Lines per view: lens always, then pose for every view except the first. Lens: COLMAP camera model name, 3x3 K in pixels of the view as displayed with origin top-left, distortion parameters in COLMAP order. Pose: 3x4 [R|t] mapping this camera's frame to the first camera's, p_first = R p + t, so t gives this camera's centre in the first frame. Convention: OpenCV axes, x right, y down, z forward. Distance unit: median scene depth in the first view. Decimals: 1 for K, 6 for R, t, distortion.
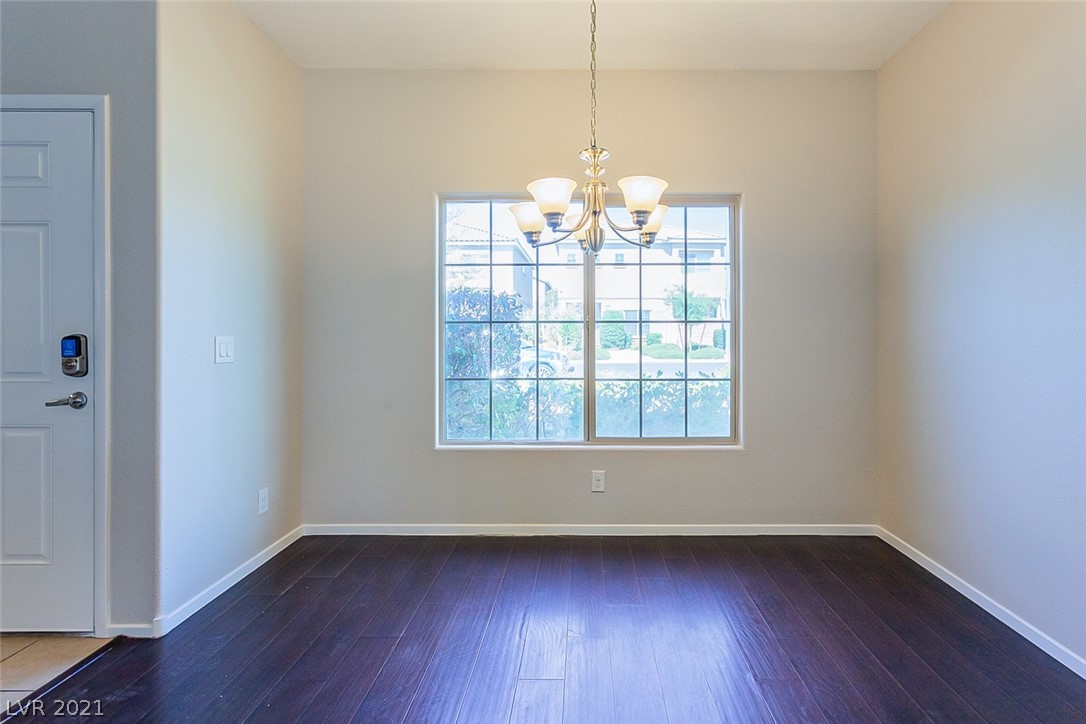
lens RADIAL K [[524.8, 0, 543.0], [0, 524.8, 362.0], [0, 0, 1]] dist [0.002751, 0.000570]
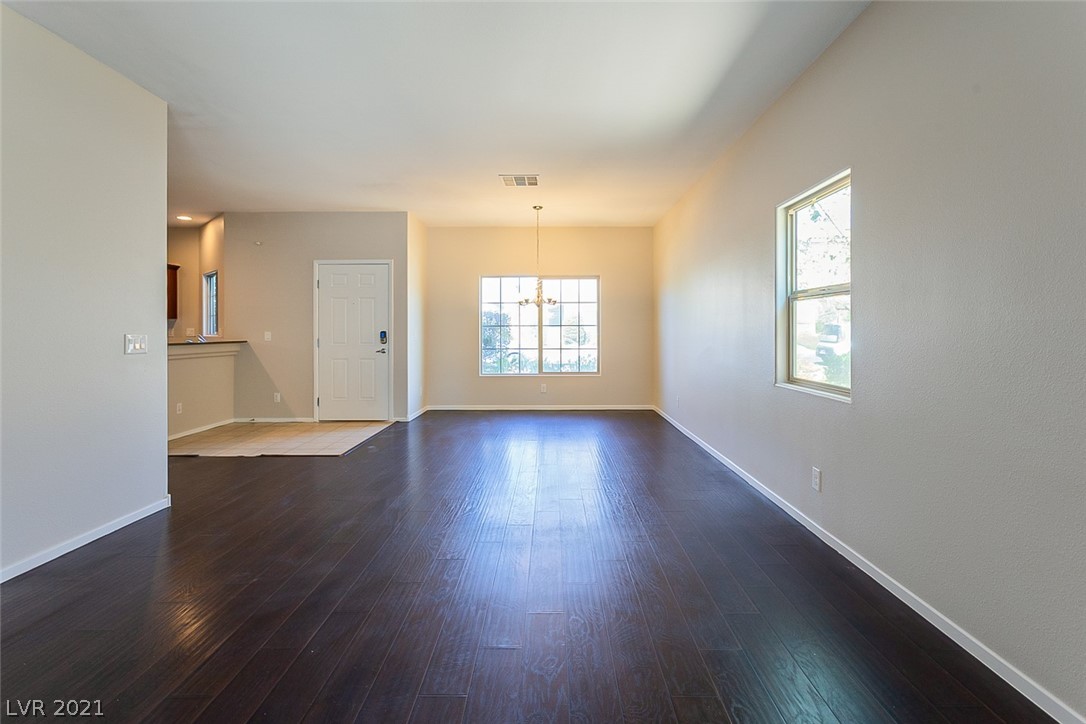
lens RADIAL K [[524.8, 0, 543.0], [0, 524.8, 362.0], [0, 0, 1]] dist [0.002751, 0.000570]
pose [[0.997820, -0.005465, 0.065766, -0.064580], [0.005152, 0.999975, 0.004926, 0.085974], [-0.065791, -0.004576, 0.997823, -1.537989]]
